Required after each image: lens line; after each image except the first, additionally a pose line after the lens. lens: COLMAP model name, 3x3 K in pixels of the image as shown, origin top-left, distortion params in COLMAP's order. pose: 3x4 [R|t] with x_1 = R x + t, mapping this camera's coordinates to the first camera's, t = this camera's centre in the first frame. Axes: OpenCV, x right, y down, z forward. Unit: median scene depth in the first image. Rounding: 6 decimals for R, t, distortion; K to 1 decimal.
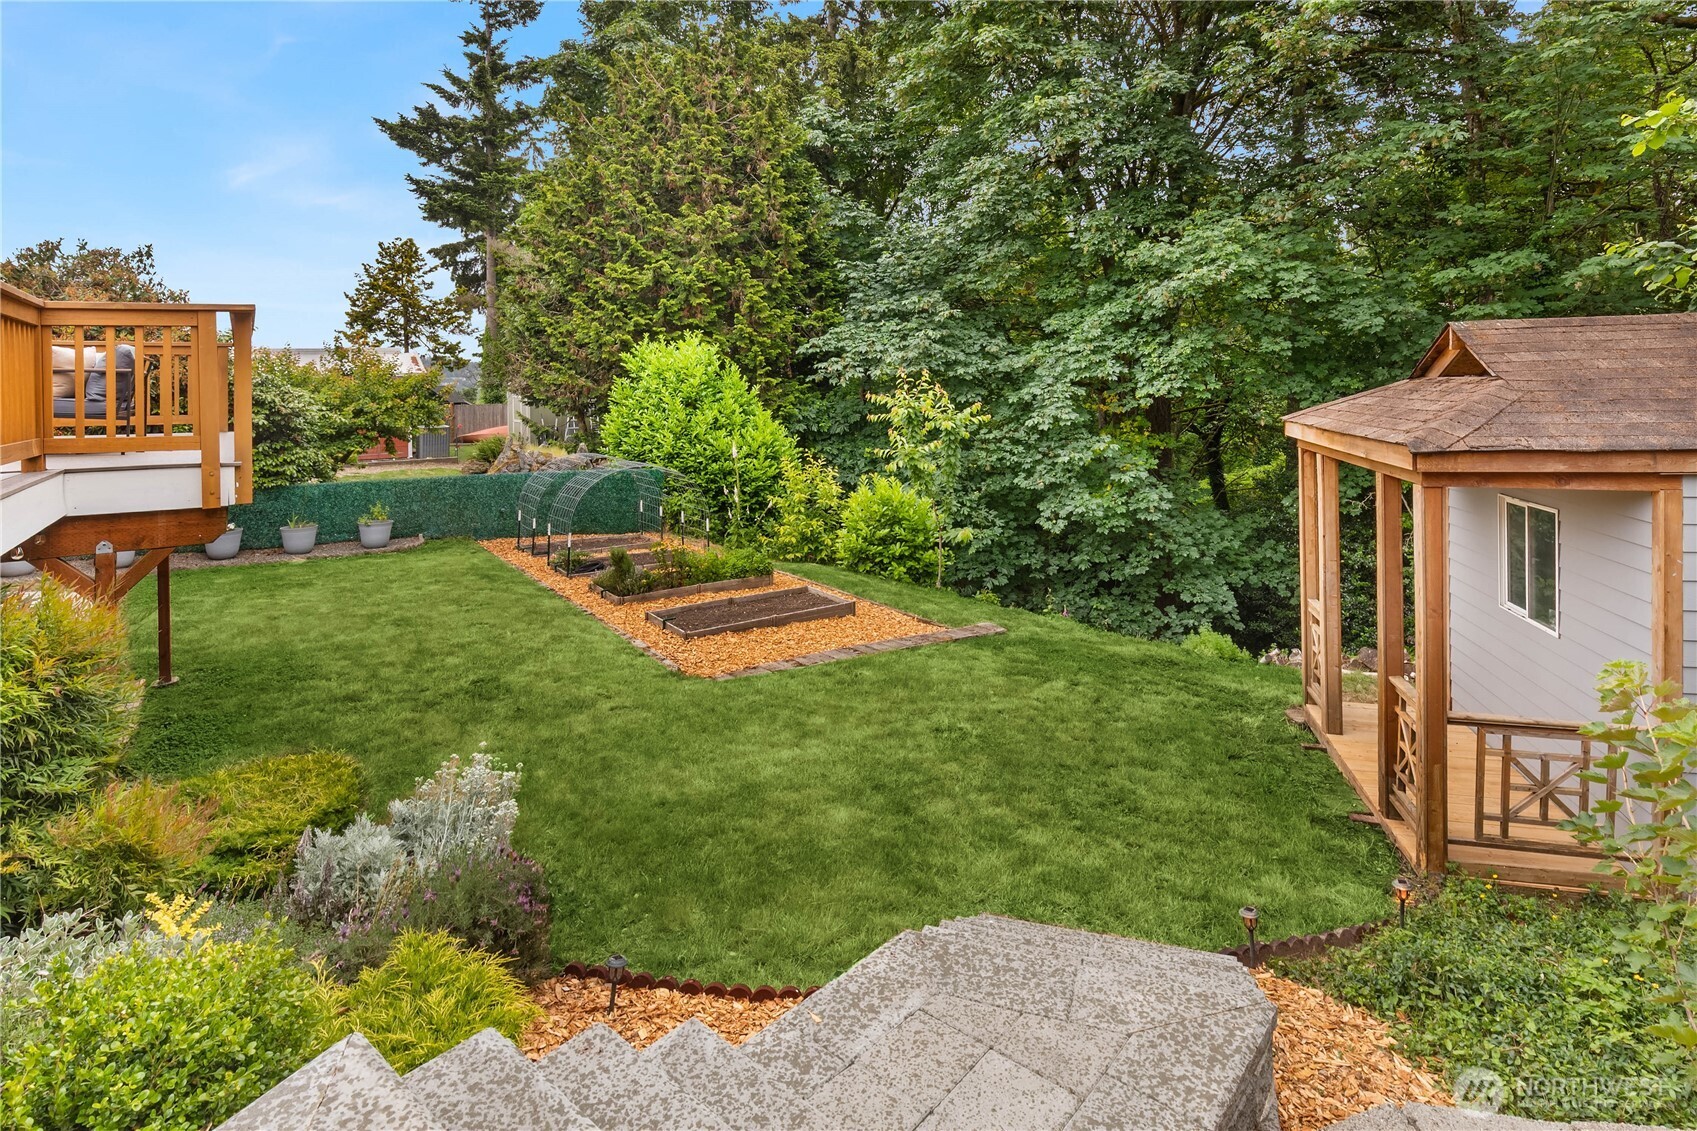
lens RADIAL K [[878.7, 0, 862.1], [0, 878.7, 405.8], [0, 0, 1]] dist [-0.001647, 0.000017]
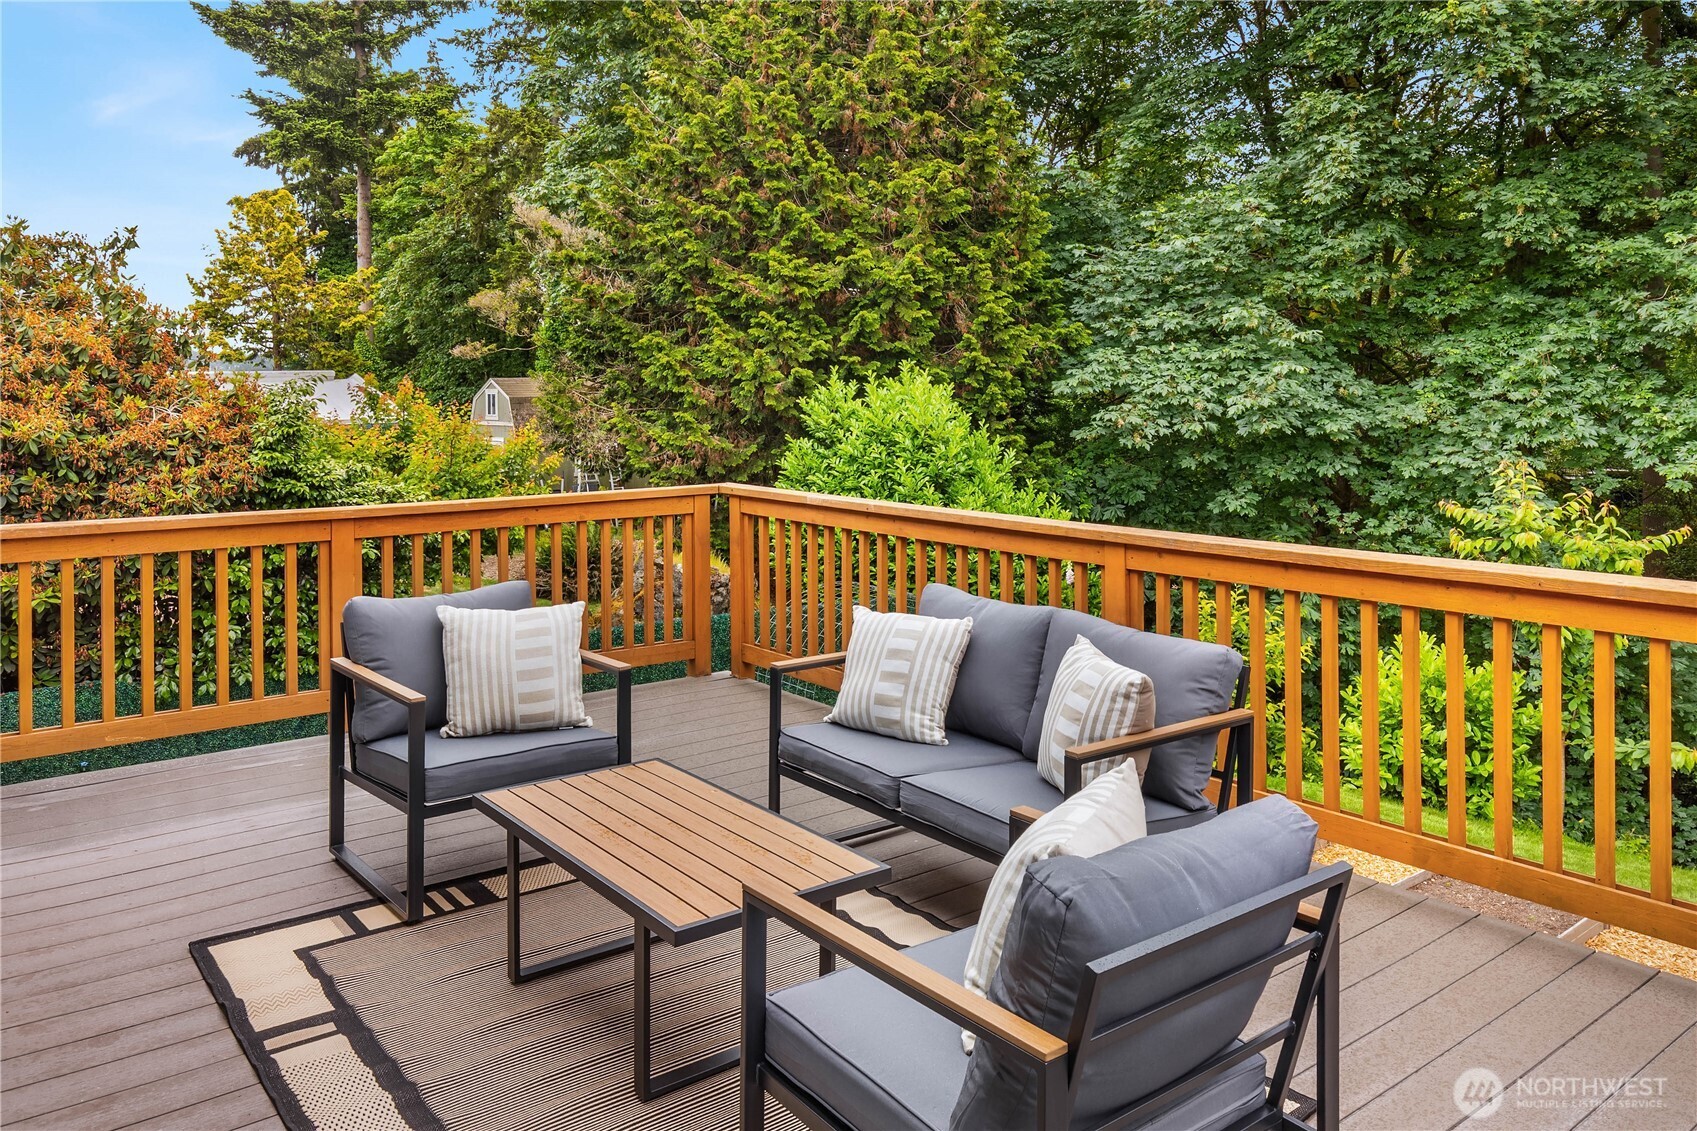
lens RADIAL K [[1244.4, 0, 856.8], [0, 1244.4, 385.9], [0, 0, 1]] dist [-0.009551, 0.001734]
pose [[0.997180, 0.004843, 0.074889, -0.287274], [-0.002742, 0.999600, -0.028139, -0.042481], [-0.074995, 0.027854, 0.996795, 0.123736]]
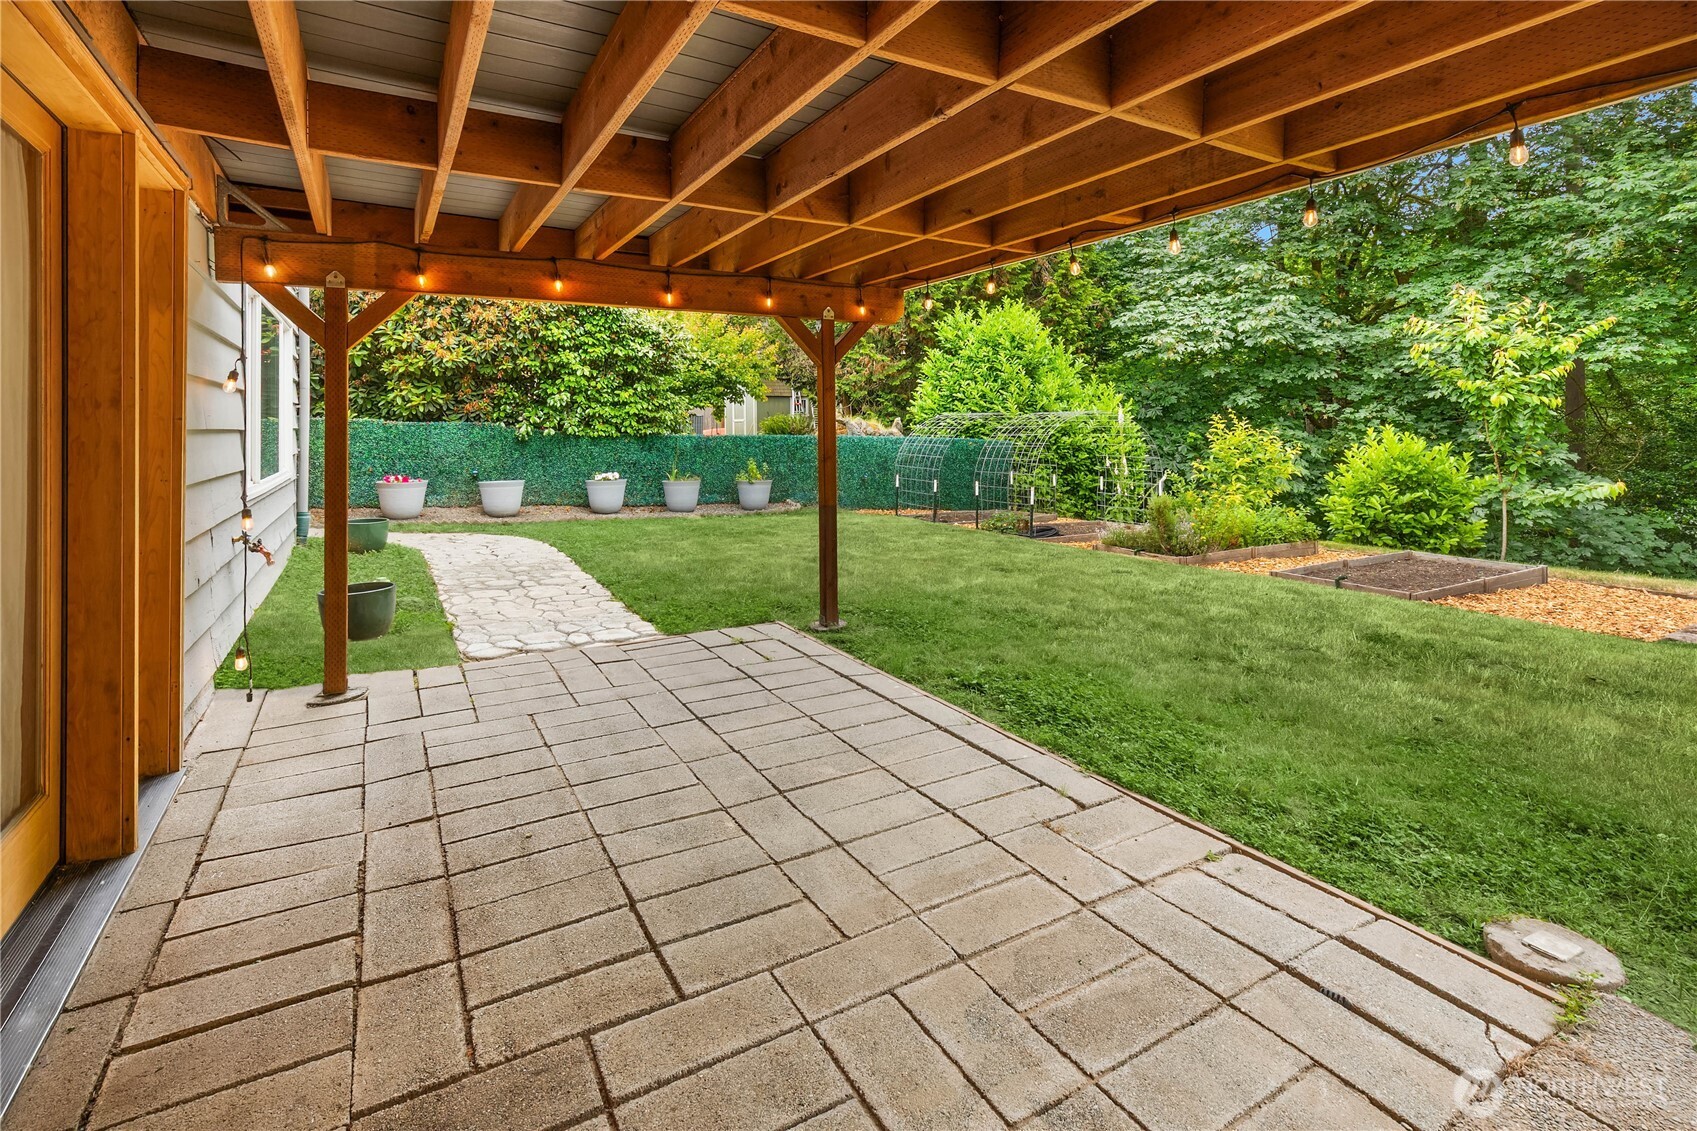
lens RADIAL K [[809.7, 0, 861.7], [0, 809.7, 428.2], [0, 0, 1]] dist [-0.000521, -0.000766]
pose [[0.997387, 0.010090, -0.071537, -0.276140], [-0.011849, 0.999637, -0.024208, 0.069310], [0.071266, 0.024993, 0.997144, 0.150823]]
